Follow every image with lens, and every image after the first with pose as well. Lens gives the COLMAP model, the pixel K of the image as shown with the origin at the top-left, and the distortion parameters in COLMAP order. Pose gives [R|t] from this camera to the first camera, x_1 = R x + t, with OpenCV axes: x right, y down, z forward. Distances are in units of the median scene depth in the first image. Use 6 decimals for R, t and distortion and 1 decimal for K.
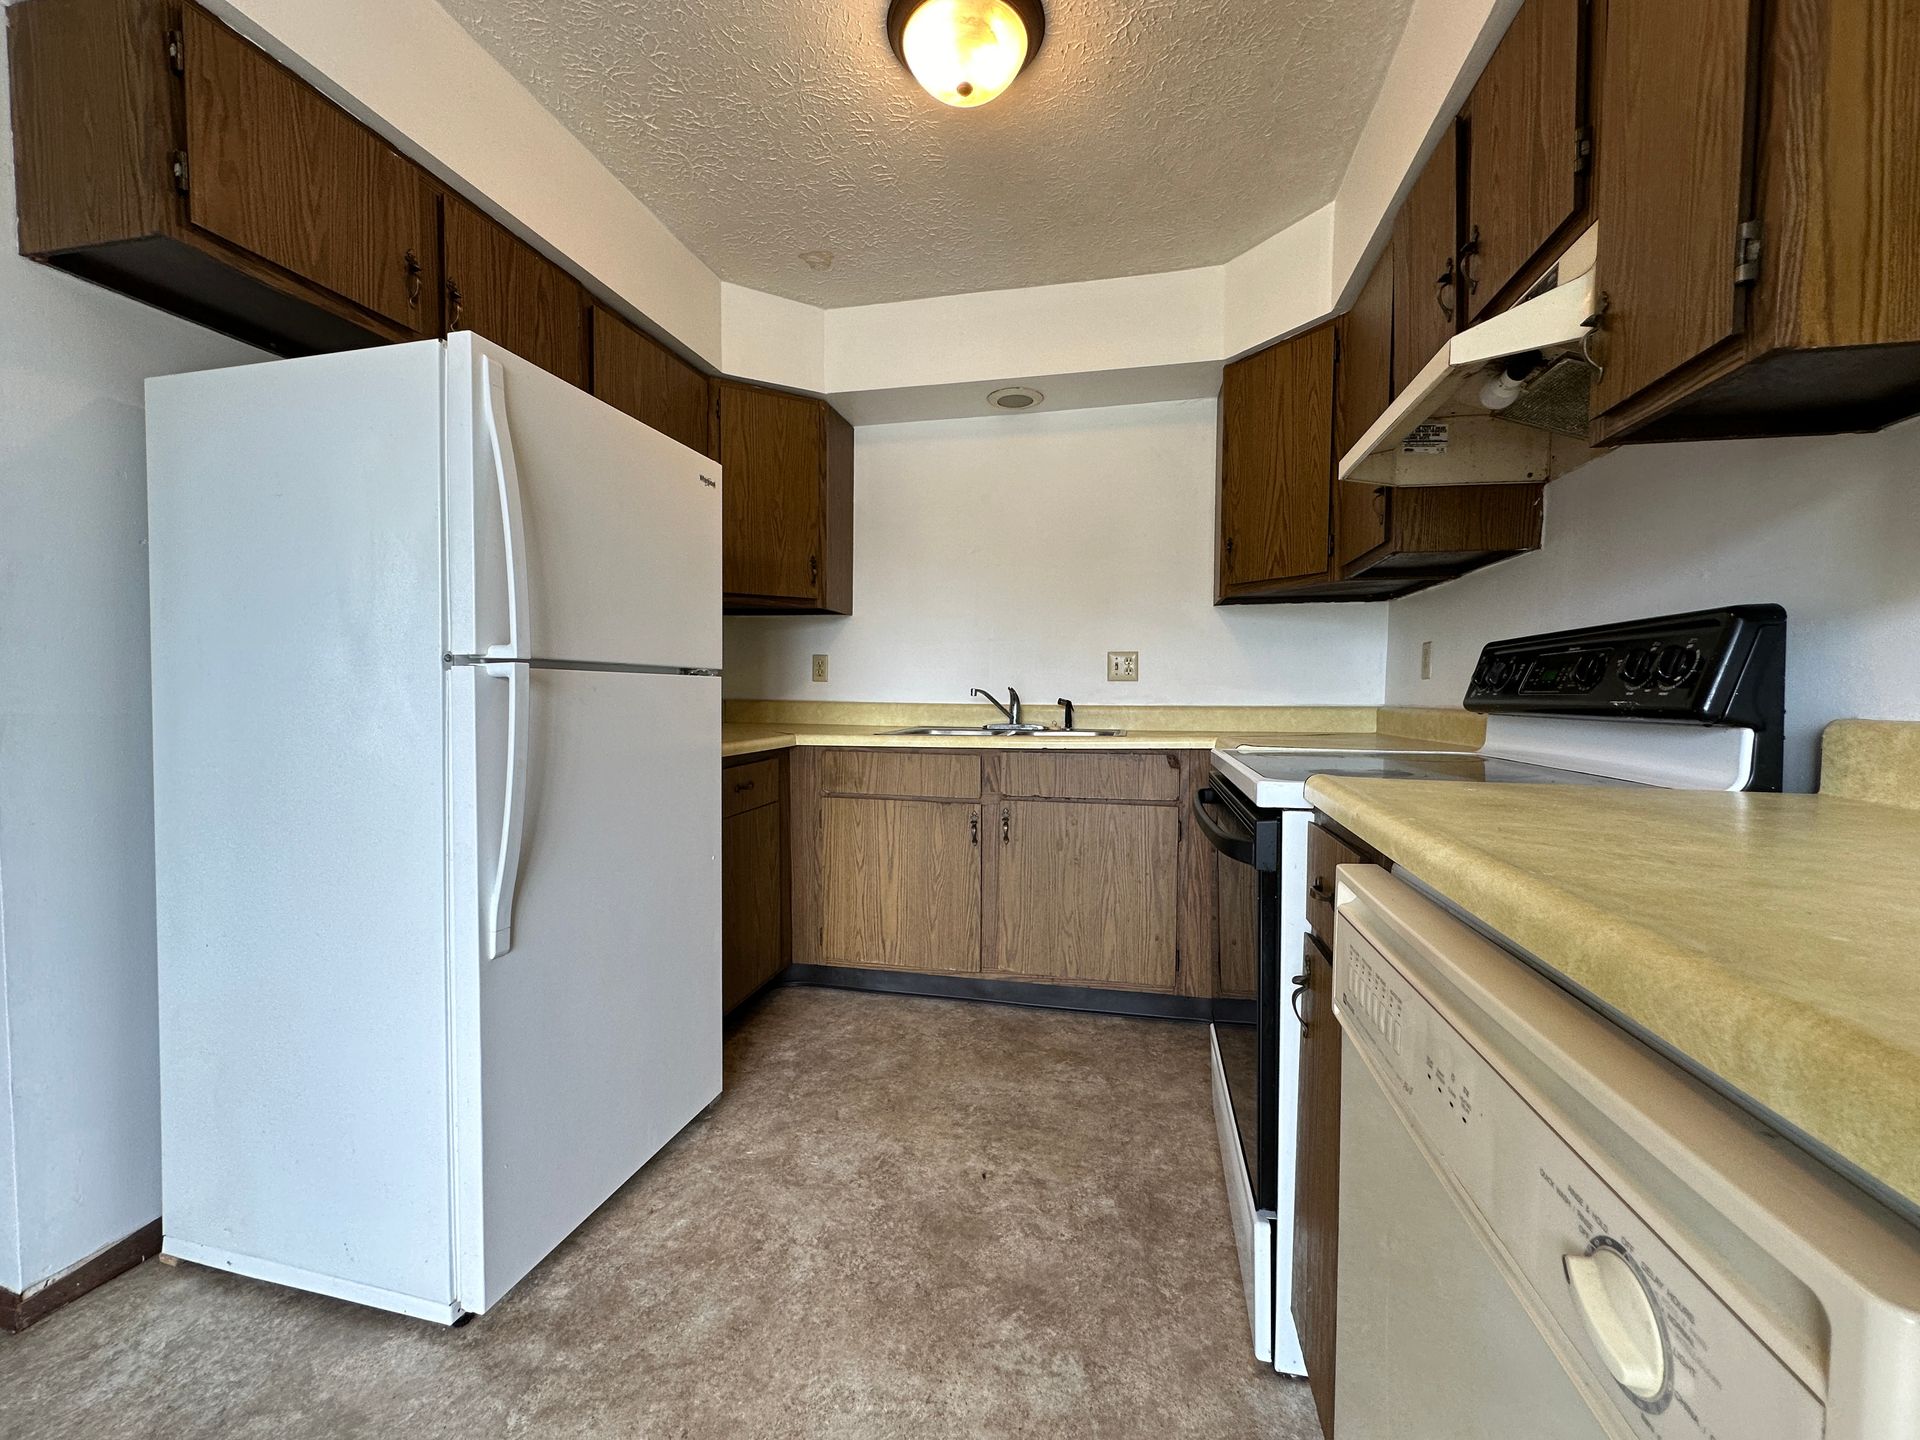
lens RADIAL K [[763.8, 0, 960.6], [0, 763.8, 711.5], [0, 0, 1]] dist [-0.003865, 0.000083]
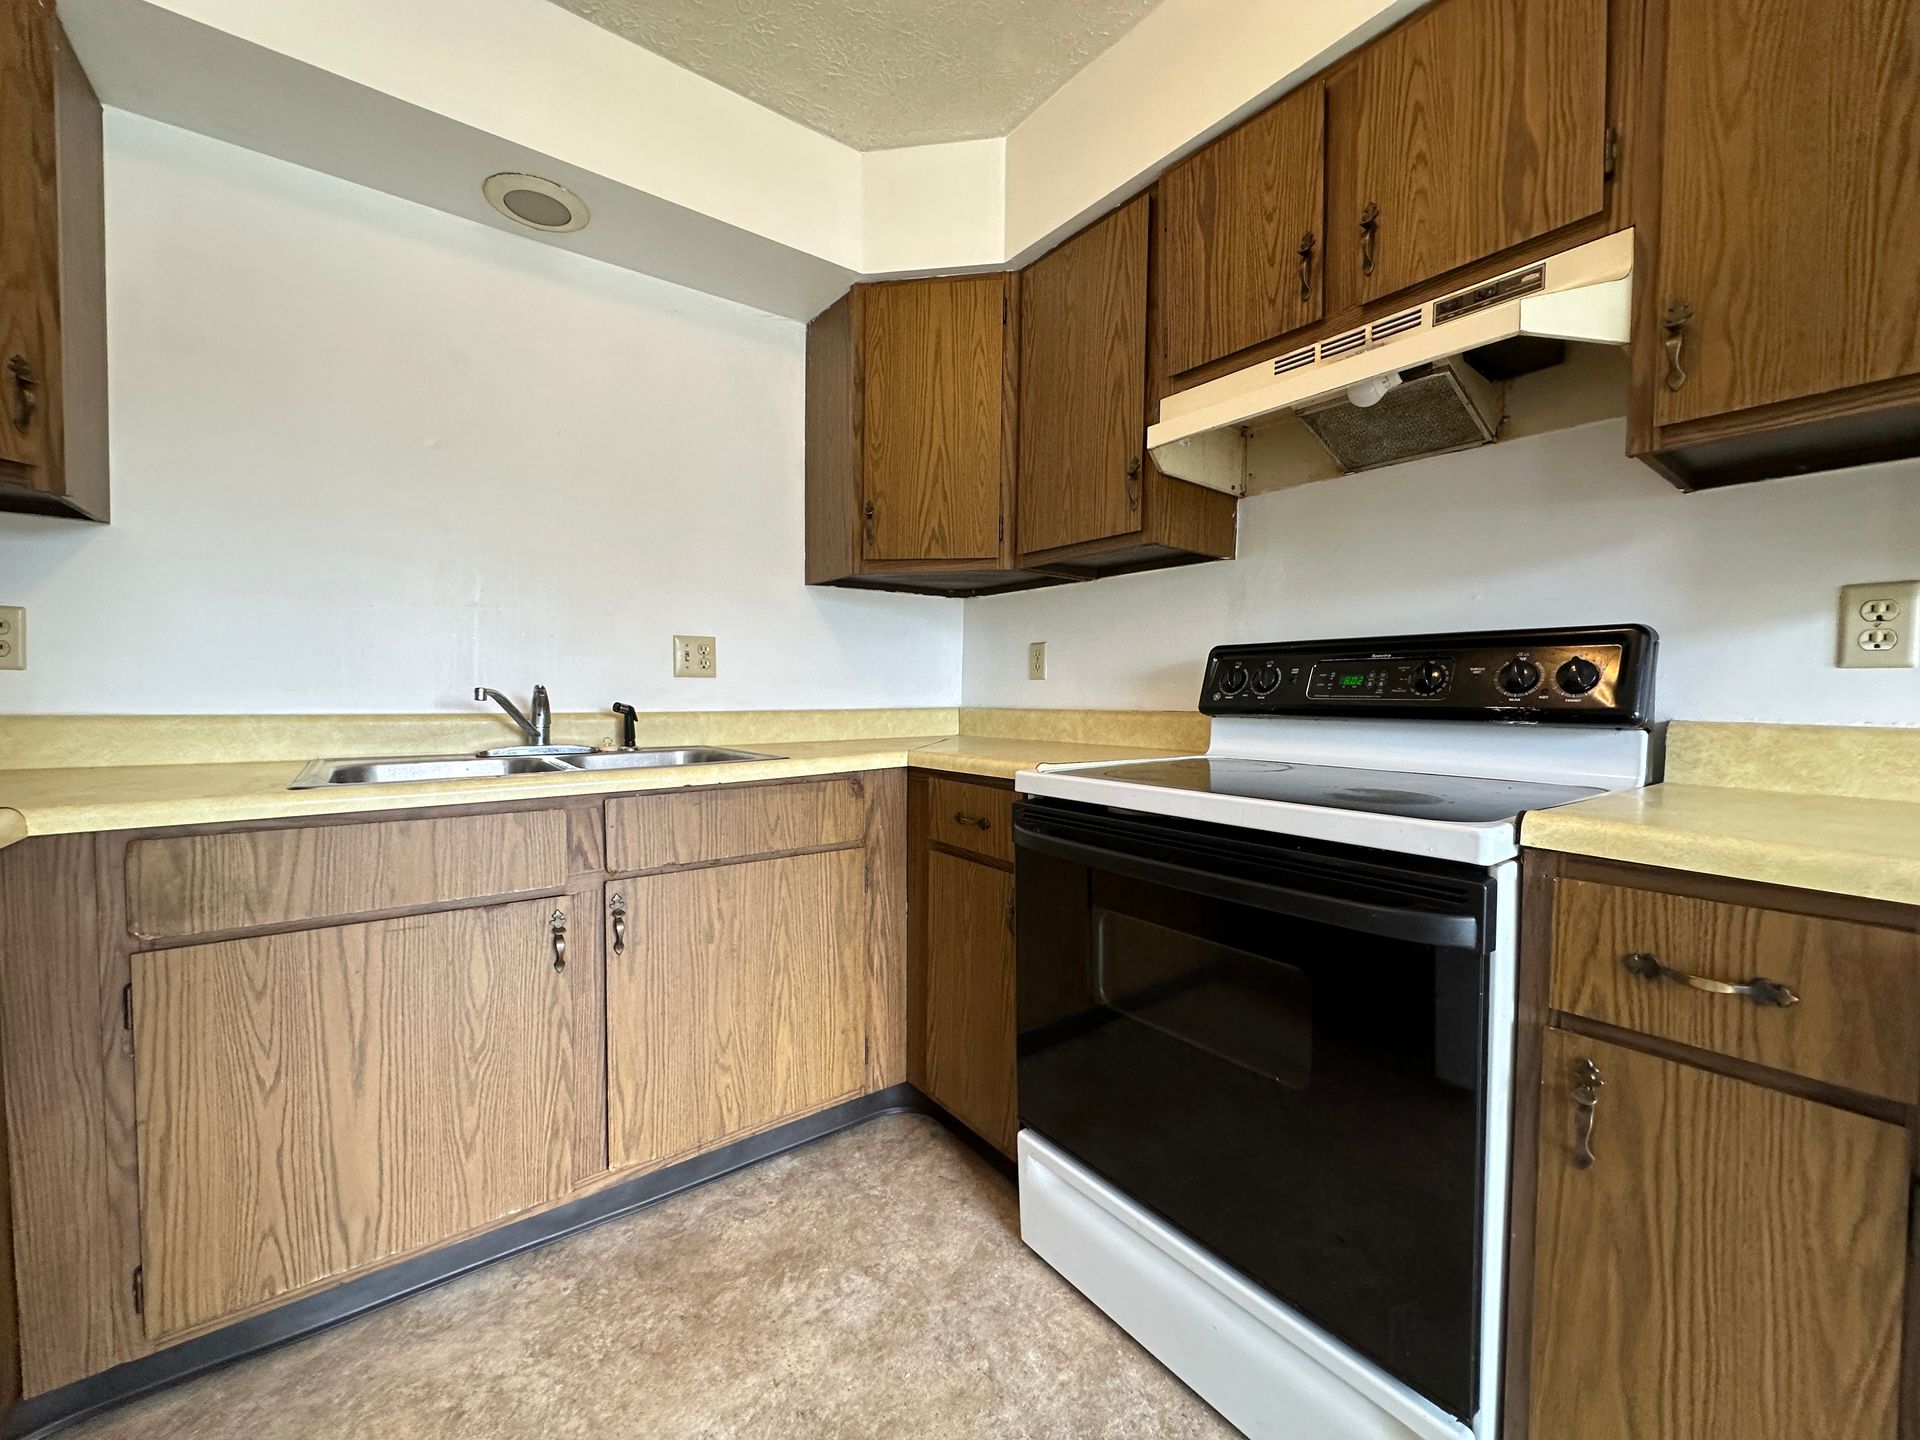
lens RADIAL K [[763.8, 0, 958.8], [0, 763.8, 715.8], [0, 0, 1]] dist [-0.003865, 0.000083]
pose [[0.647943, -0.026815, 0.761217, -0.212724], [0.017219, 0.999640, 0.020558, -0.017187], [-0.761494, -0.000213, 0.648171, 0.424663]]
